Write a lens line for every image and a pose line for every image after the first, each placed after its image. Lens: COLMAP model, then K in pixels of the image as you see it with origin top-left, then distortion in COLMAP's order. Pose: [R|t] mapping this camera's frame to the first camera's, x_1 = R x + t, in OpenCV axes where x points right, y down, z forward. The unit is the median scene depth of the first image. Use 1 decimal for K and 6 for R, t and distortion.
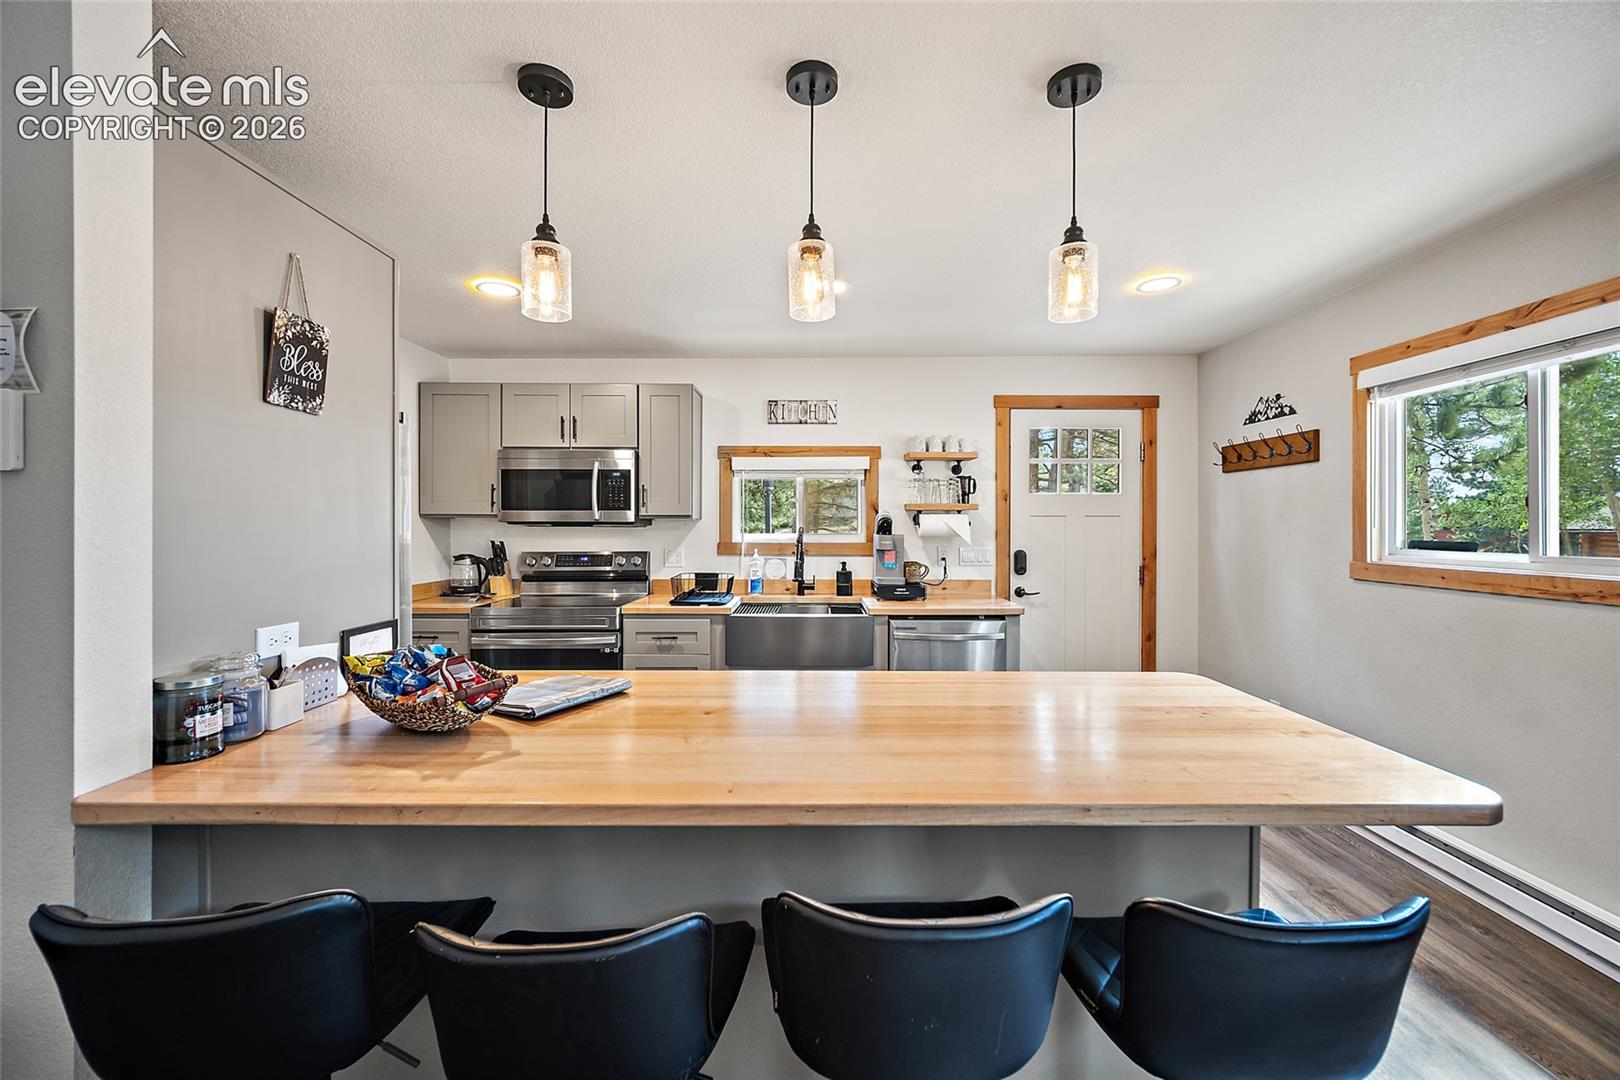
lens RADIAL K [[638.7, 0, 808.2], [0, 638.7, 530.2], [0, 0, 1]] dist [-0.003178, -0.000154]
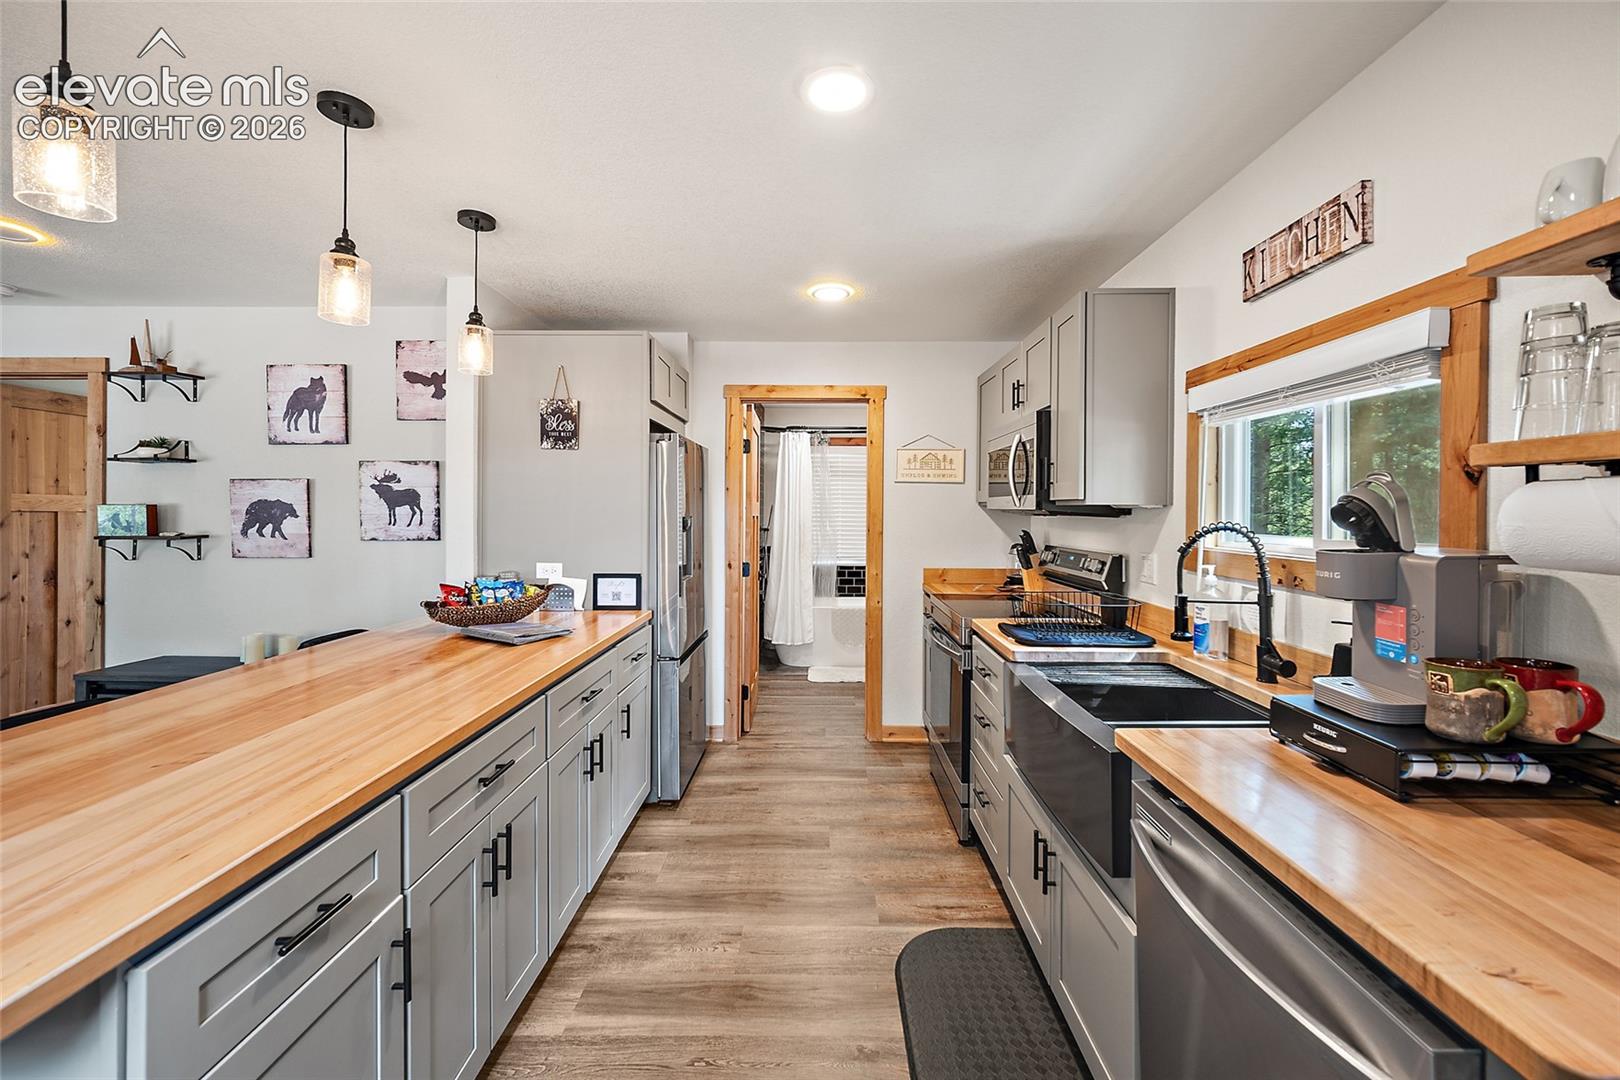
lens RADIAL K [[638.7, 0, 801.6], [0, 638.7, 510.9], [0, 0, 1]] dist [-0.003178, -0.000154]
pose [[-0.008858, 0.003551, -0.999954, 0.417168], [-0.013419, 0.999903, 0.003669, -0.009833], [0.999871, 0.013451, -0.008809, 0.681917]]
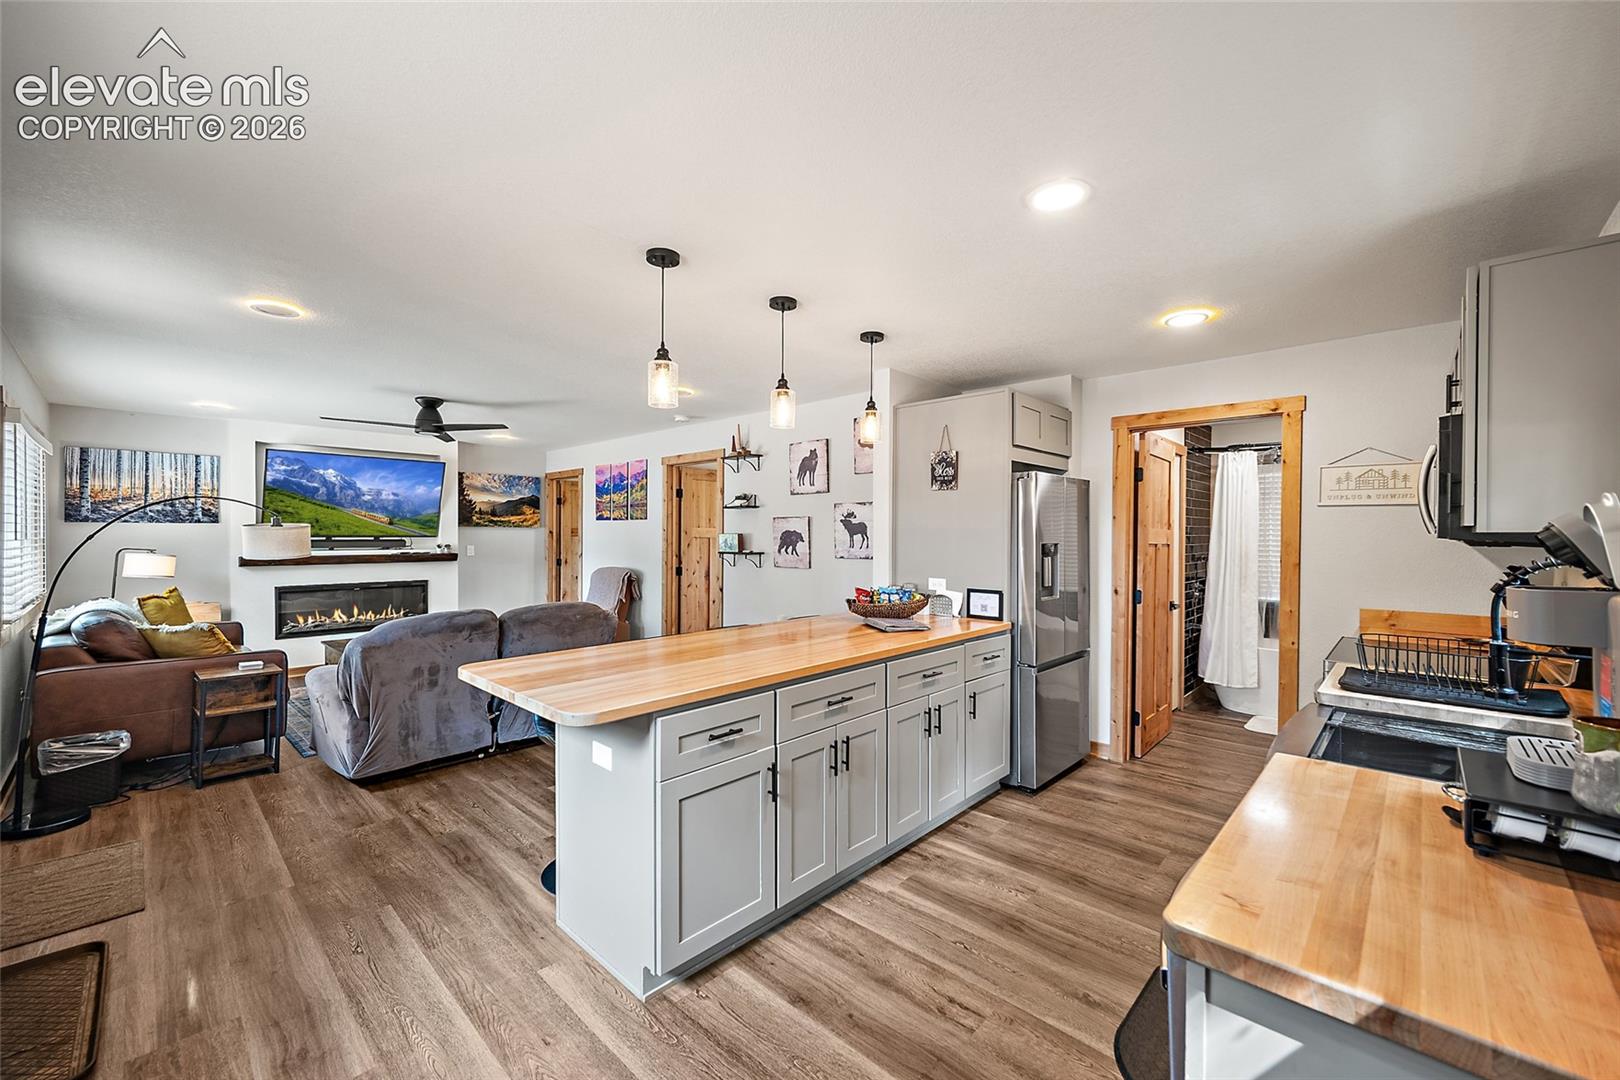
lens RADIAL K [[638.7, 0, 816.4], [0, 638.7, 537.5], [0, 0, 1]] dist [-0.003178, -0.000154]
pose [[-0.683658, 0.001326, -0.729802, 0.503101], [-0.010703, 0.999873, 0.011842, -0.013473], [0.729724, 0.015907, -0.683557, 0.905363]]
